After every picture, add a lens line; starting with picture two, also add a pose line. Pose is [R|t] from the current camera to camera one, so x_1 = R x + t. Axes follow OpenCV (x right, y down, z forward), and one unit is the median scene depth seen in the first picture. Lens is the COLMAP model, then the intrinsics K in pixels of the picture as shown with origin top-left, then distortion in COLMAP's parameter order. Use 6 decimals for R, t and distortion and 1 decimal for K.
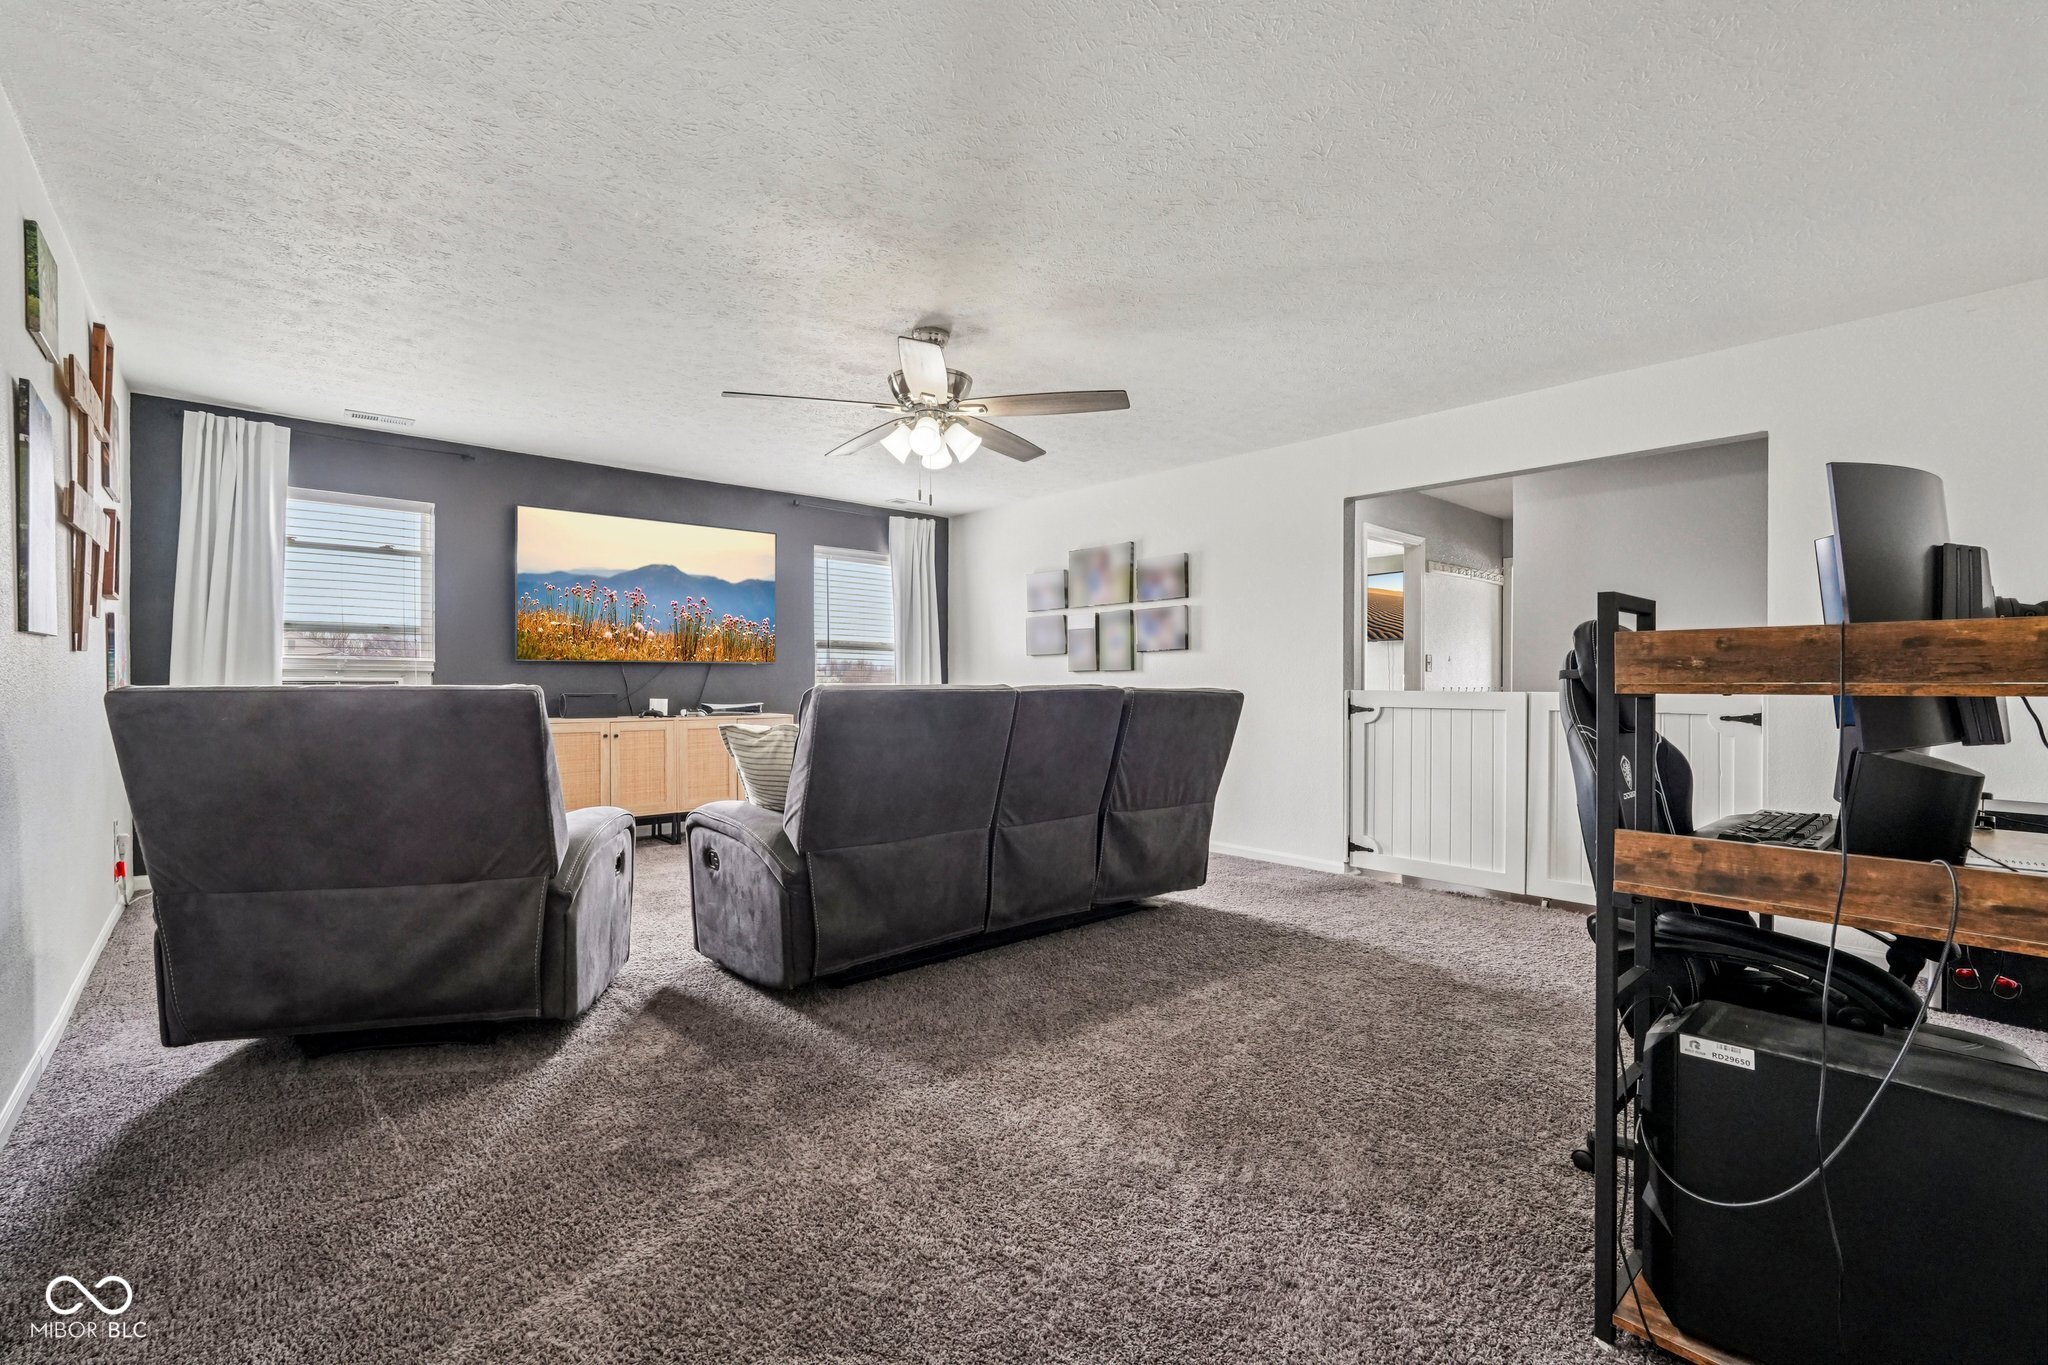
lens RADIAL K [[904.5, 0, 1022.3], [0, 904.5, 690.2], [0, 0, 1]] dist [-0.015163, 0.008219]
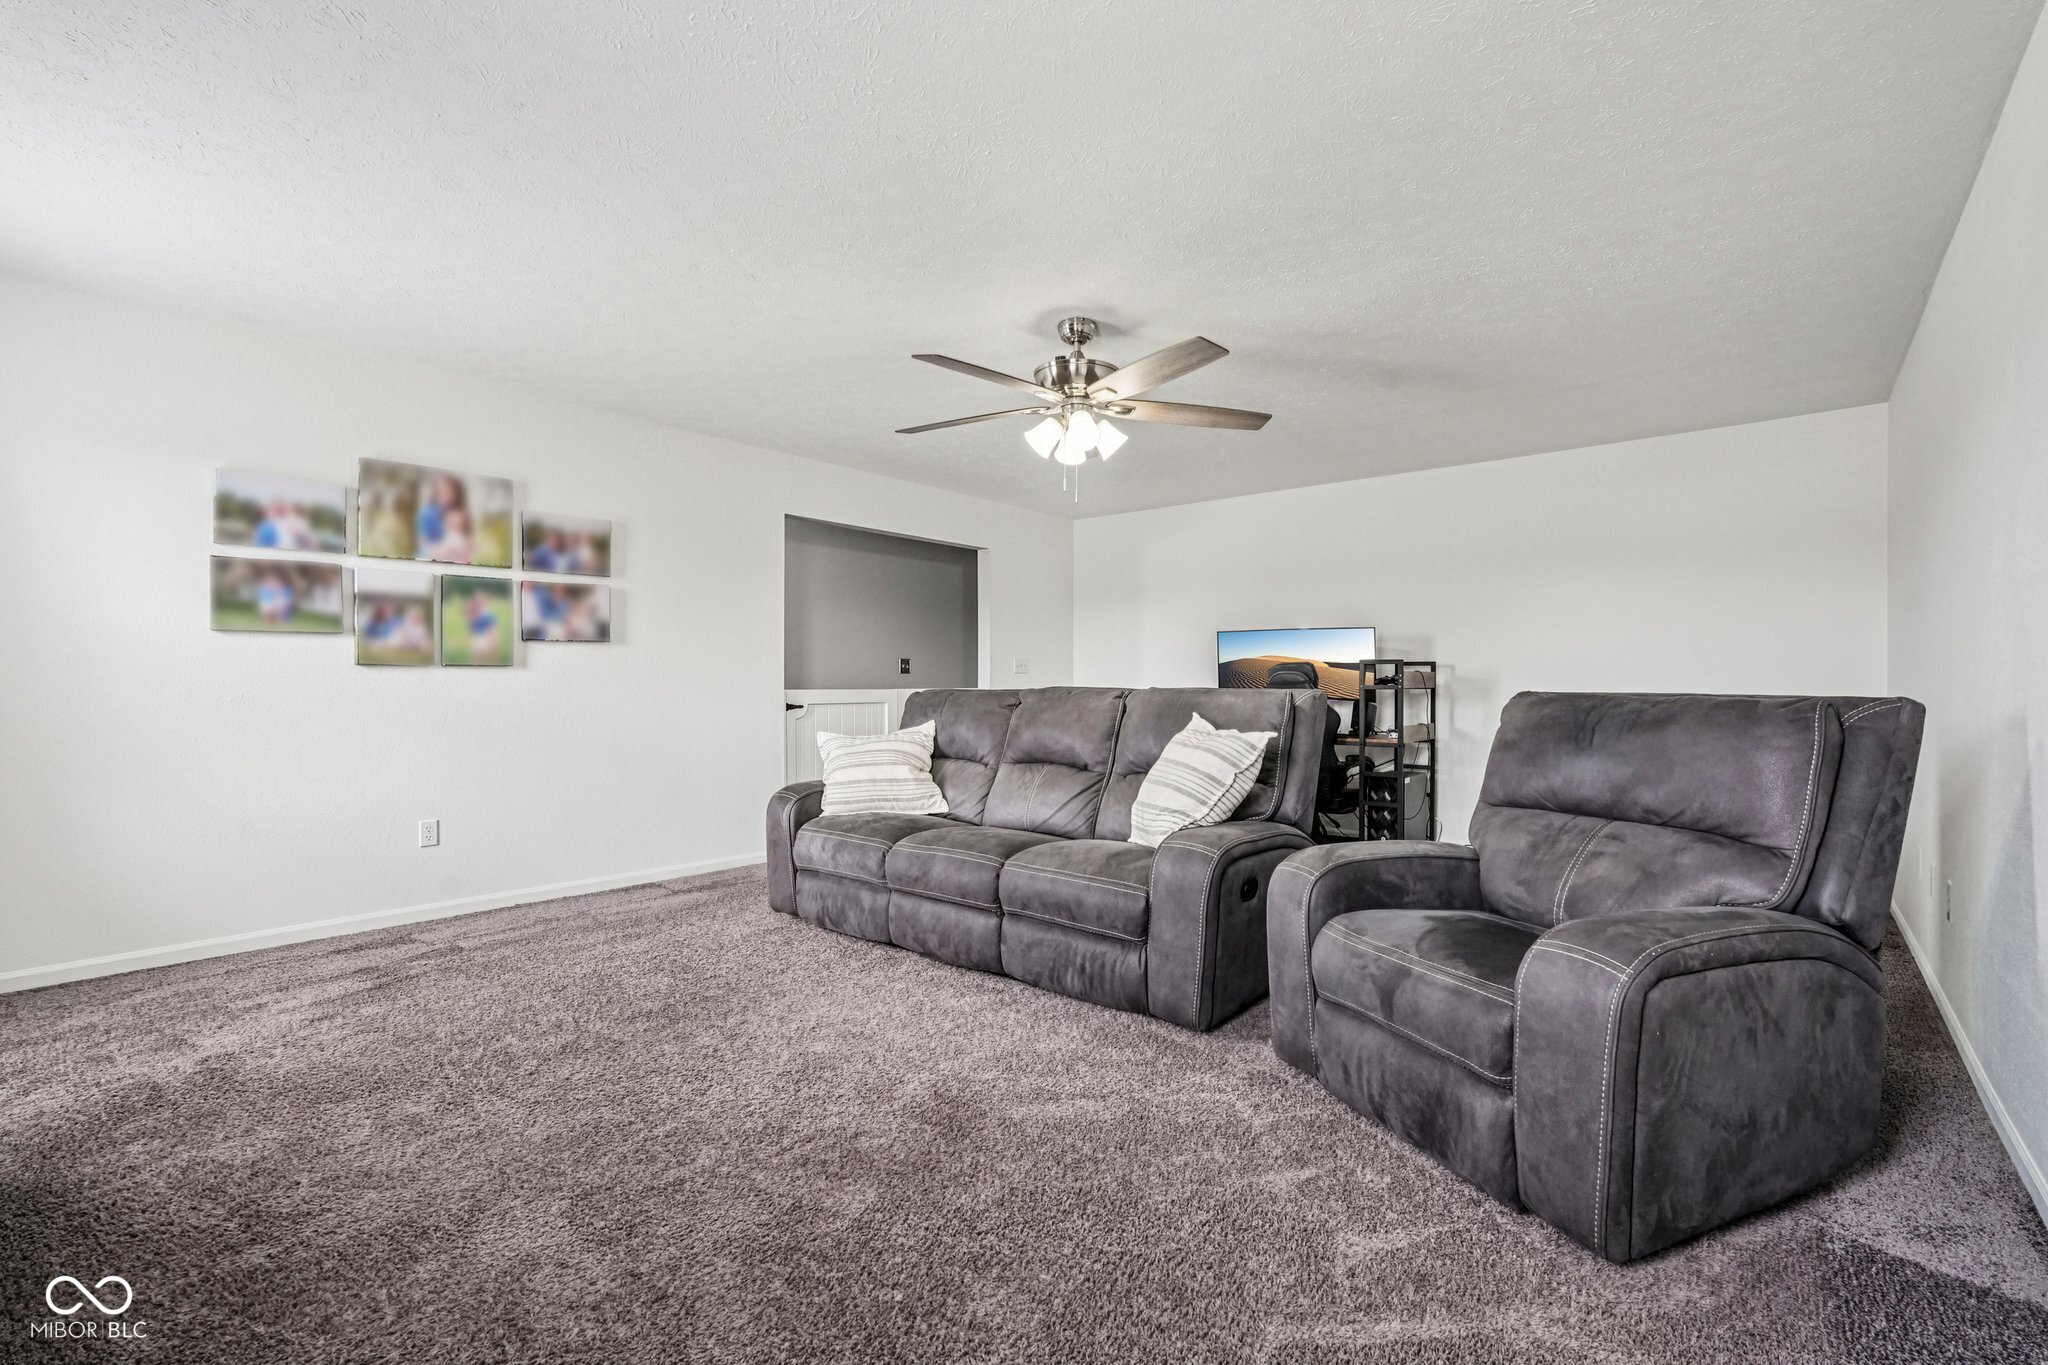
lens RADIAL K [[949.5, 0, 1024.0], [0, 949.5, 682.5], [0, 0, 1]] dist [-0.000092, 0.000060]
pose [[-0.132568, -0.003131, 0.991169, -0.696135], [0.004986, 0.999980, 0.003826, -0.009744], [-0.991161, 0.005449, -0.132550, 0.745531]]
